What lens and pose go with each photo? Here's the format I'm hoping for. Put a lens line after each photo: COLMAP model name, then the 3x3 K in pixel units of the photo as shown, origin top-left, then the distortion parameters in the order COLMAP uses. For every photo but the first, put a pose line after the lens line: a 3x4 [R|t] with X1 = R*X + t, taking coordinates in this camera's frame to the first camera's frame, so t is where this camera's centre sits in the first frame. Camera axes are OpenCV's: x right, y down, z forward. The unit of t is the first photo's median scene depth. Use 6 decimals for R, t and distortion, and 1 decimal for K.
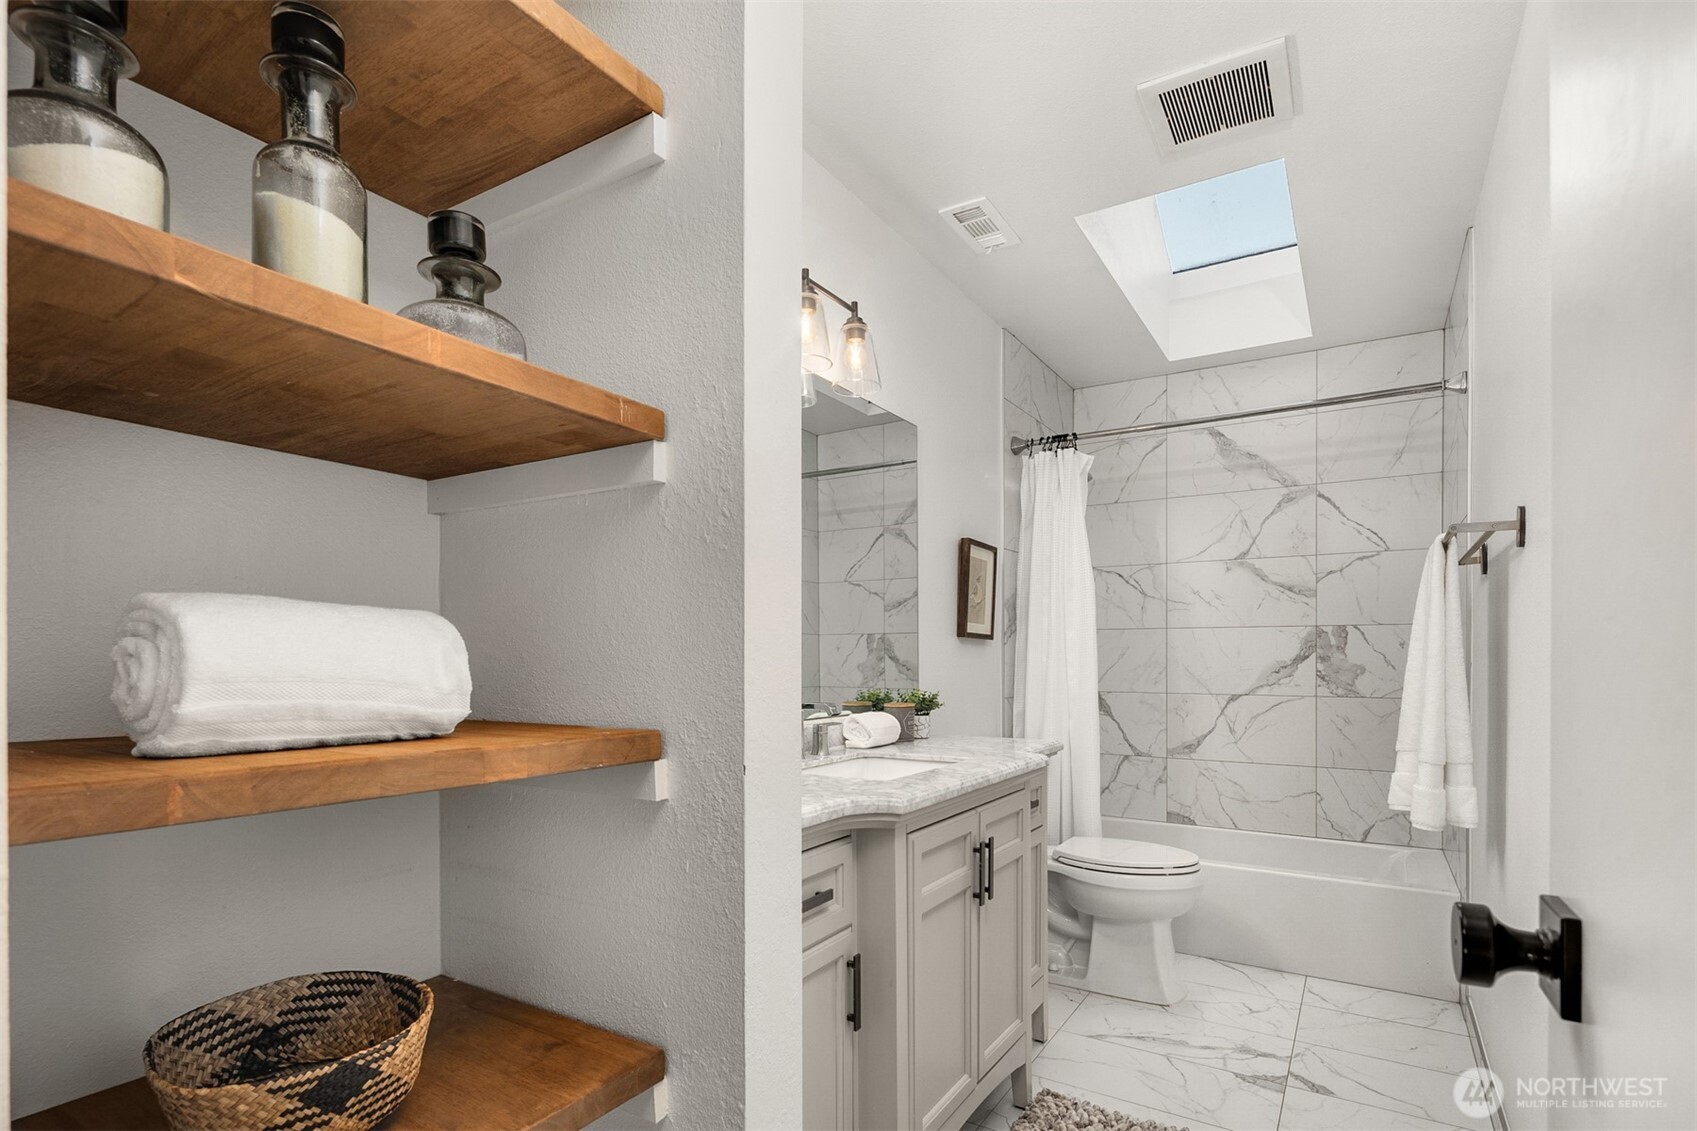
lens RADIAL K [[815.7, 0, 843.4], [0, 815.7, 650.7], [0, 0, 1]] dist [0.000528, 0.000171]
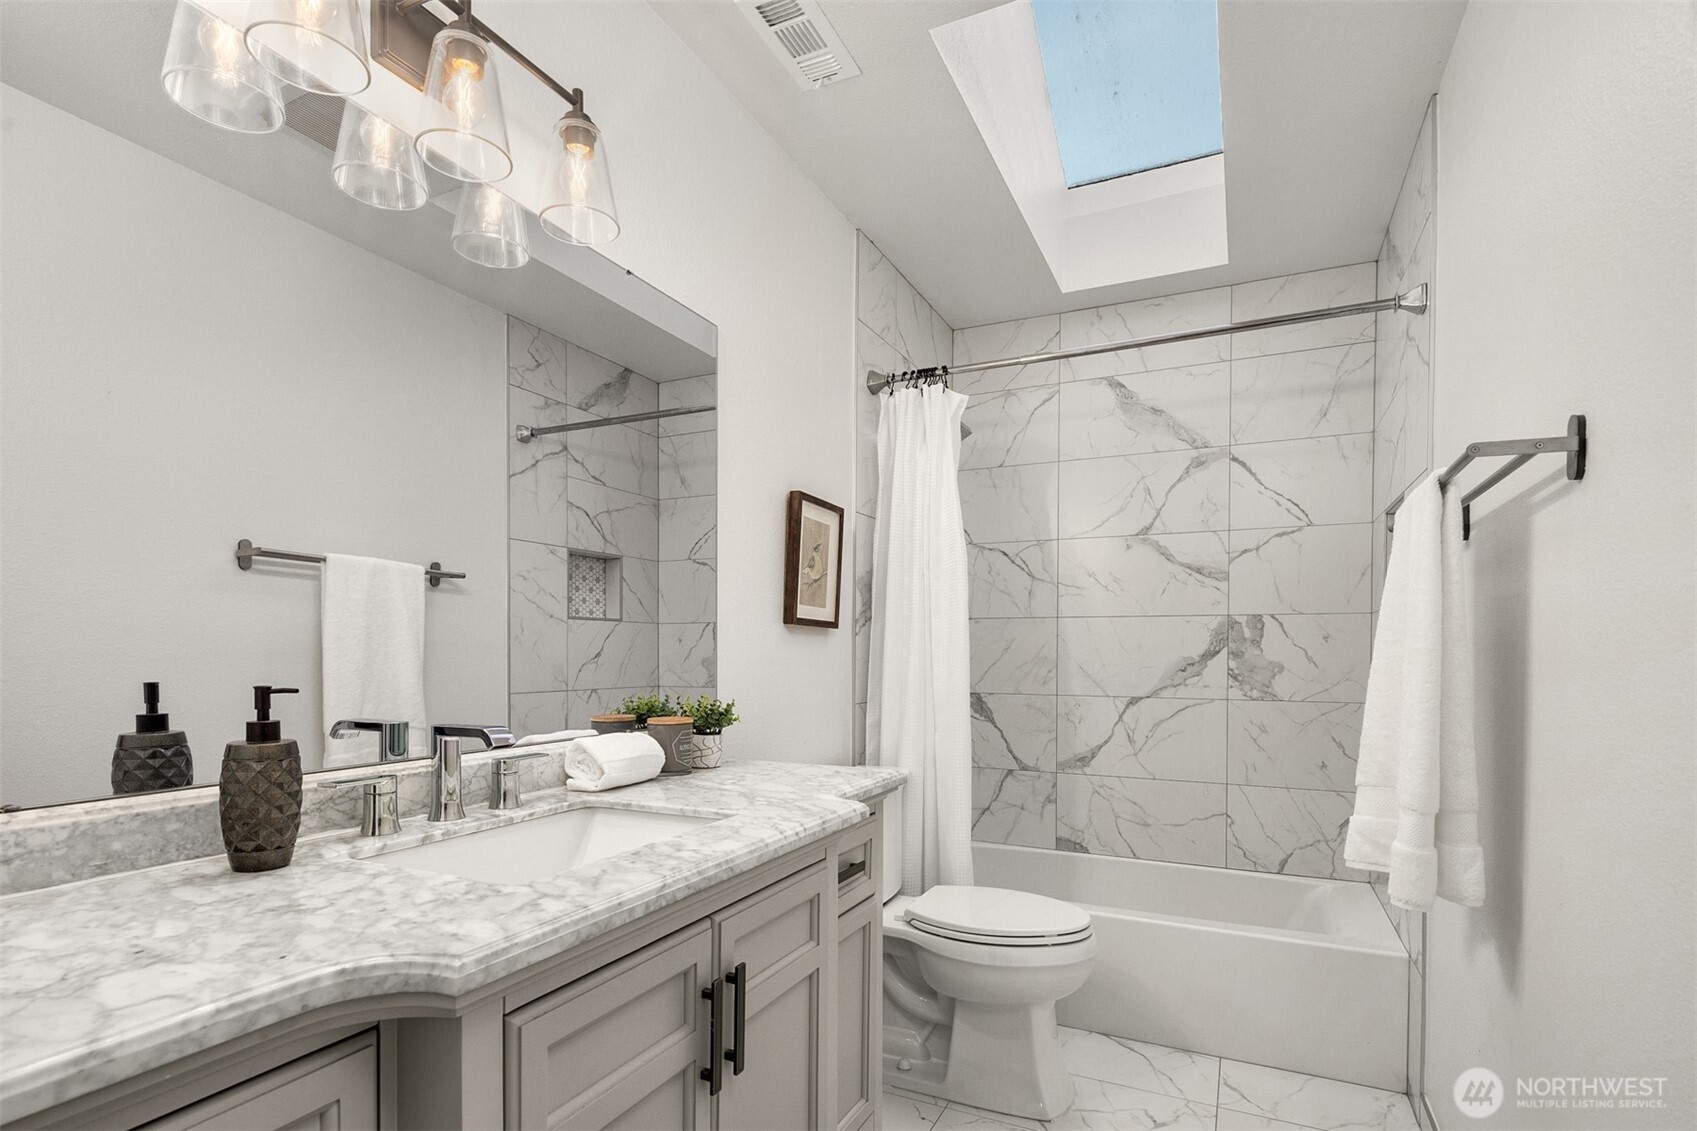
lens RADIAL K [[839.4, 0, 852.2], [0, 839.4, 656.3], [0, 0, 1]] dist [0.004462, 0.000260]
pose [[0.991810, 0.002759, 0.127694, 0.093718], [-0.004473, 0.999904, 0.013142, 0.002298], [-0.127645, -0.013606, 0.991727, 0.208390]]
